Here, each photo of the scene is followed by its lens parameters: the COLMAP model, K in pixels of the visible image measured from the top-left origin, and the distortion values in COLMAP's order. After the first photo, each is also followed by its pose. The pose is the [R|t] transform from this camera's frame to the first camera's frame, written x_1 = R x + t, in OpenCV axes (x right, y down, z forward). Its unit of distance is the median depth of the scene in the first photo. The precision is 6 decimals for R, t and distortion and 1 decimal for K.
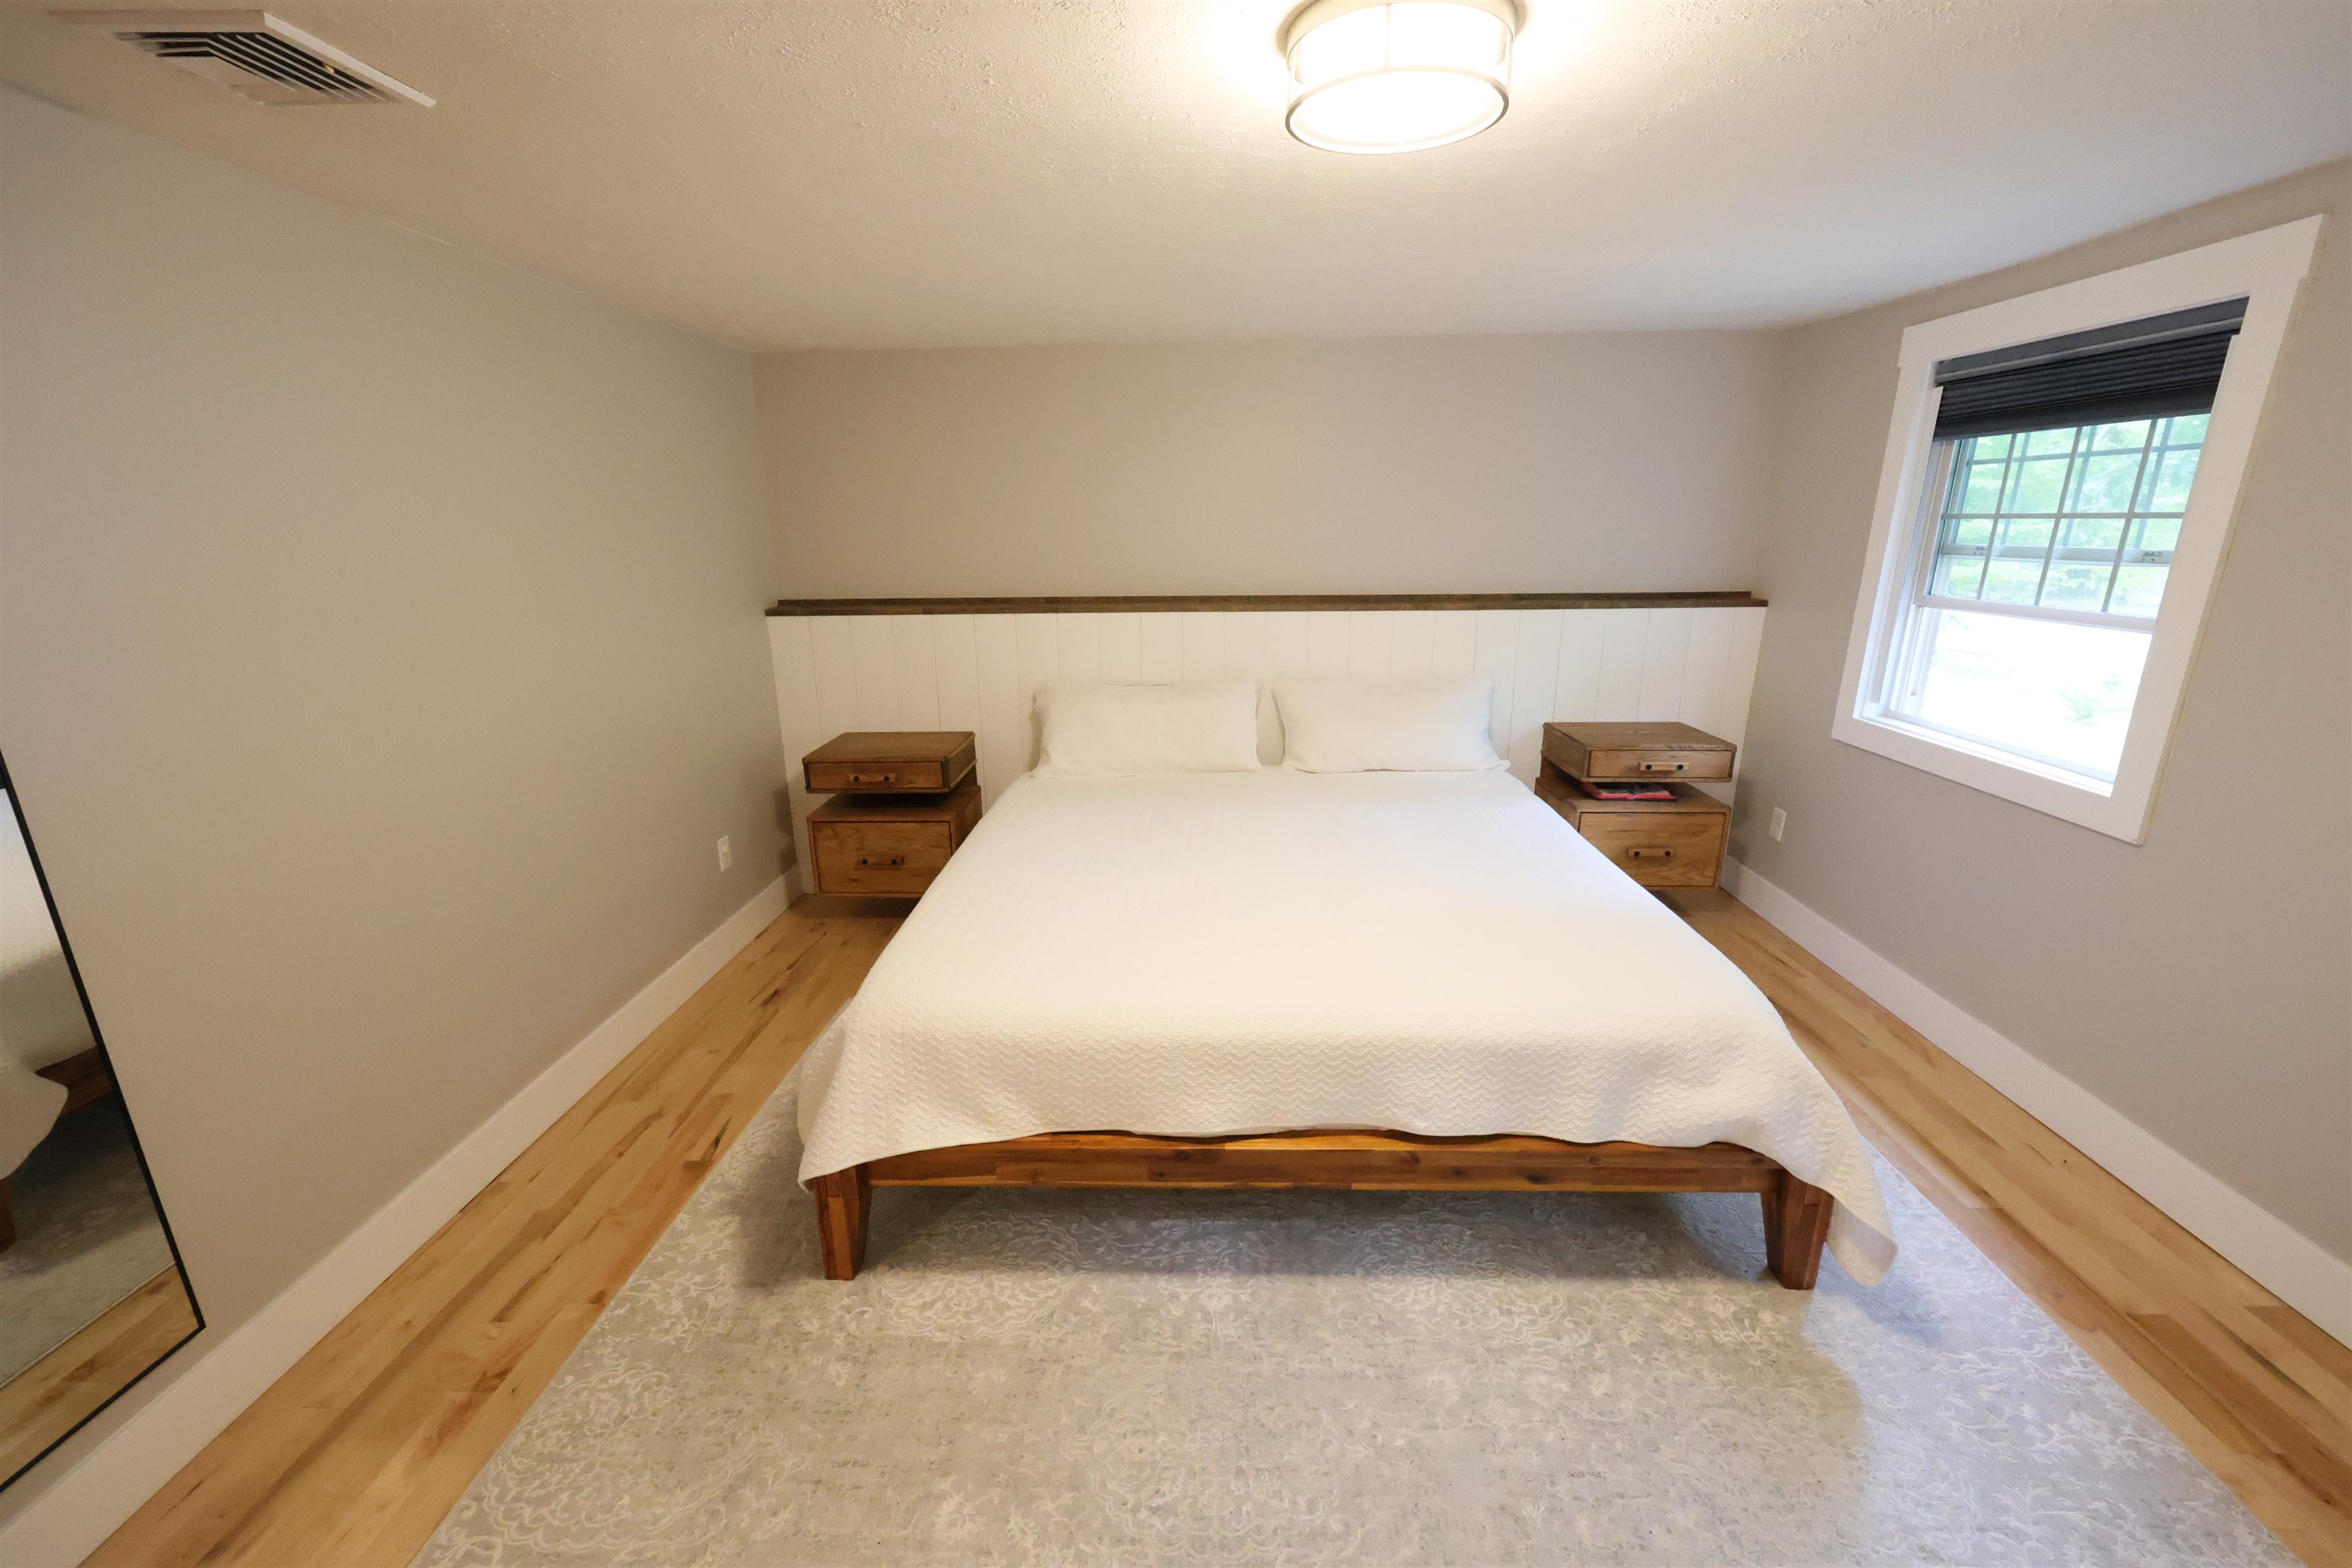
lens RADIAL K [[942.2, 0, 1176.3], [0, 942.2, 775.4], [0, 0, 1]] dist [0.003287, -0.000108]
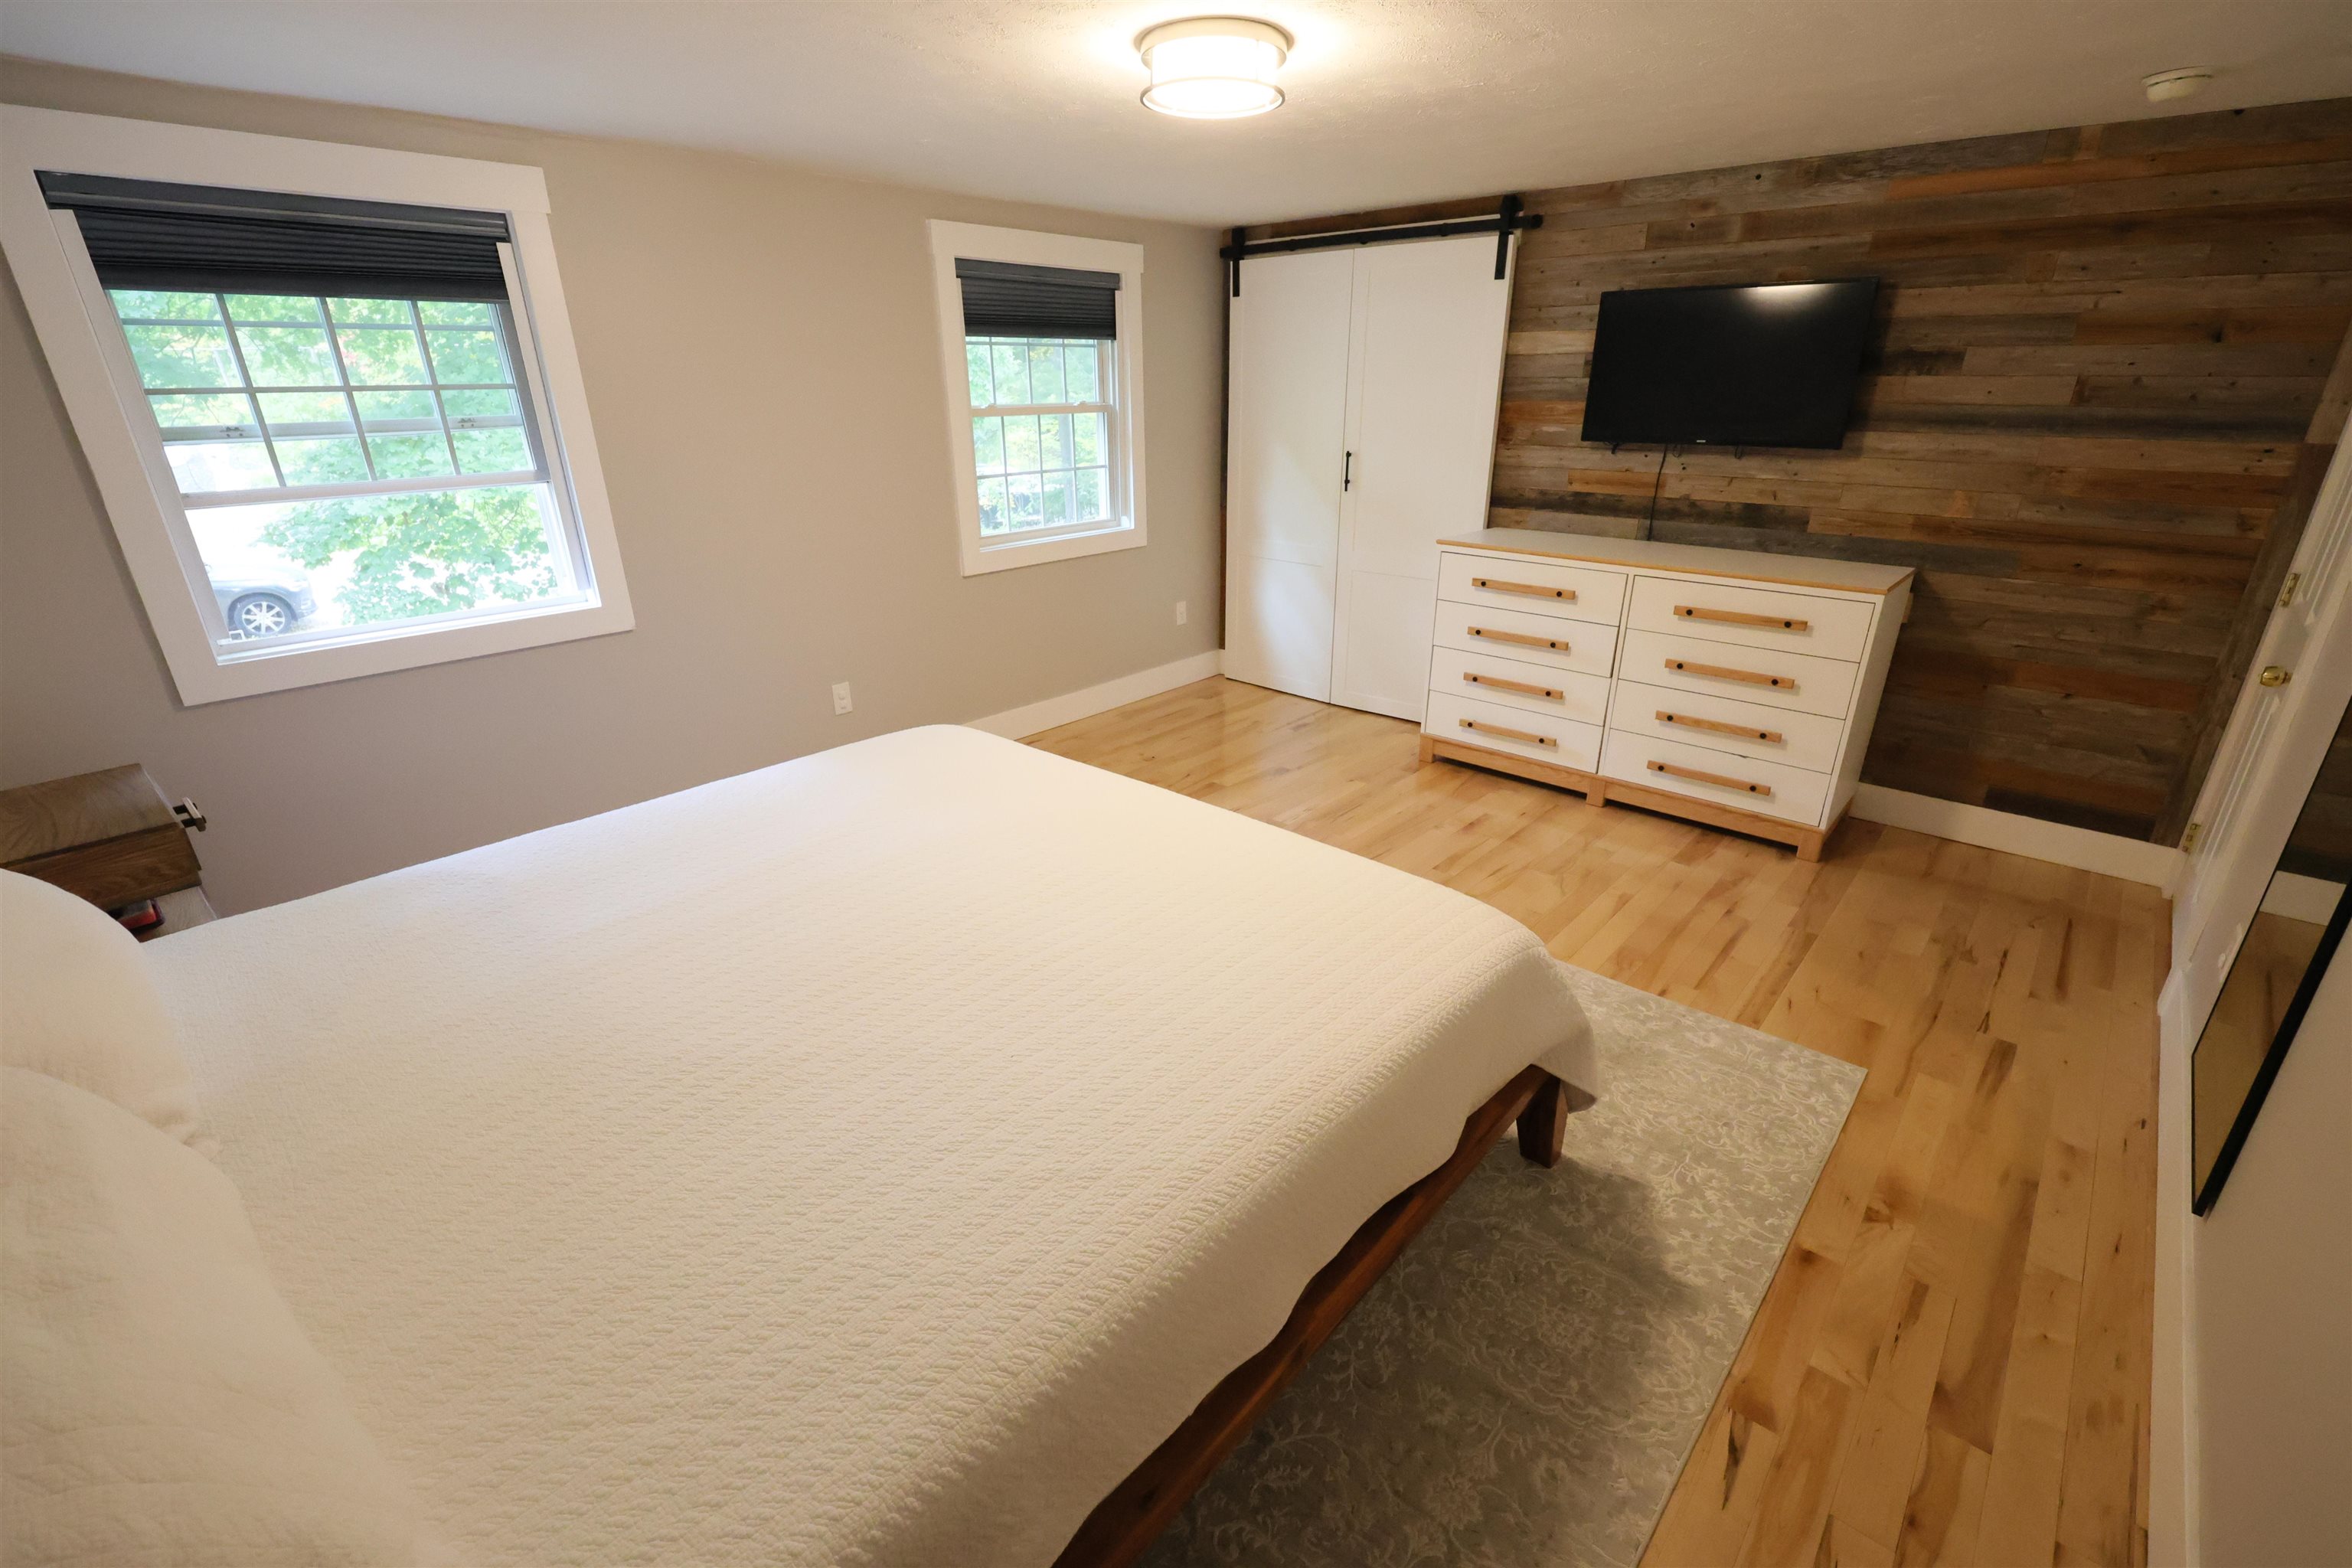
lens RADIAL K [[1033.7, 0, 1173.2], [0, 1033.7, 787.3], [0, 0, 1]] dist [0.000861, -0.001196]
pose [[-0.762791, -0.229341, 0.604609, -0.548270], [0.182697, 0.820467, 0.541715, -0.403337], [-0.620300, 0.523676, -0.583945, 1.471303]]
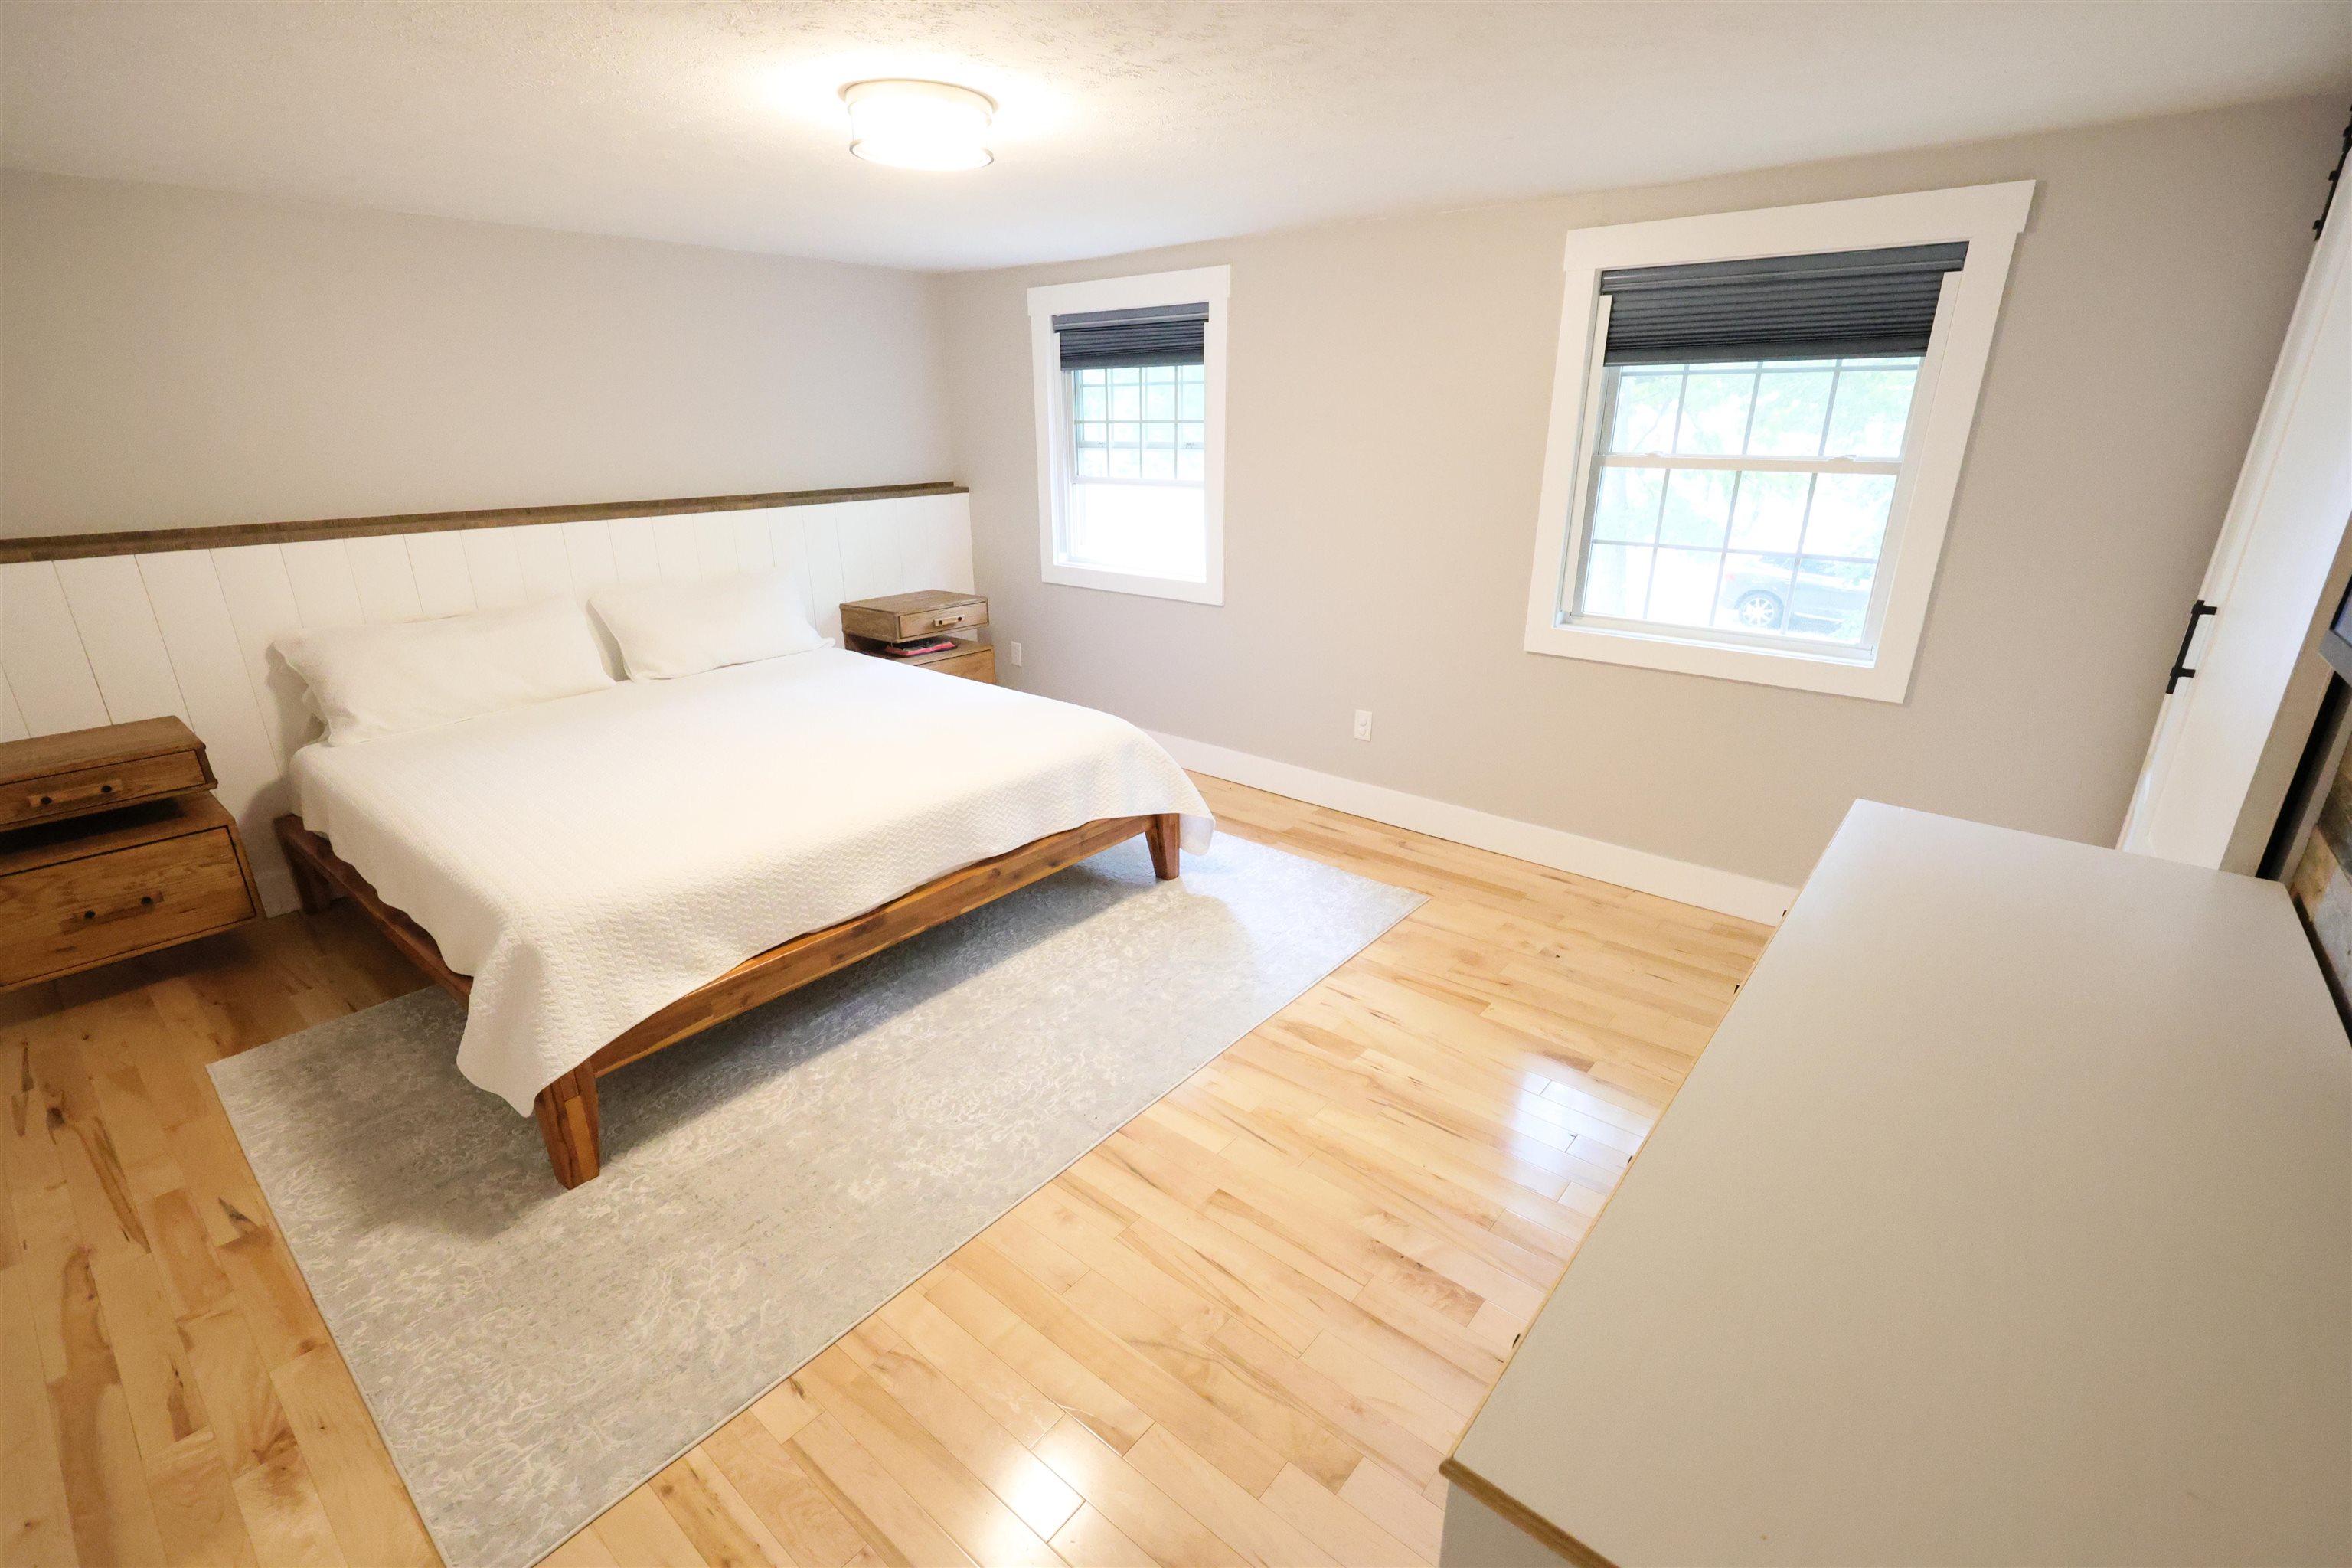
lens RADIAL K [[1033.7, 0, 1174.1], [0, 1033.7, 781.6], [0, 0, 1]] dist [0.000861, -0.001196]
pose [[0.618036, -0.254848, 0.743696, -0.588726], [0.206670, 0.965394, 0.159069, 0.061976], [-0.758498, 0.055389, 0.649318, -0.197354]]
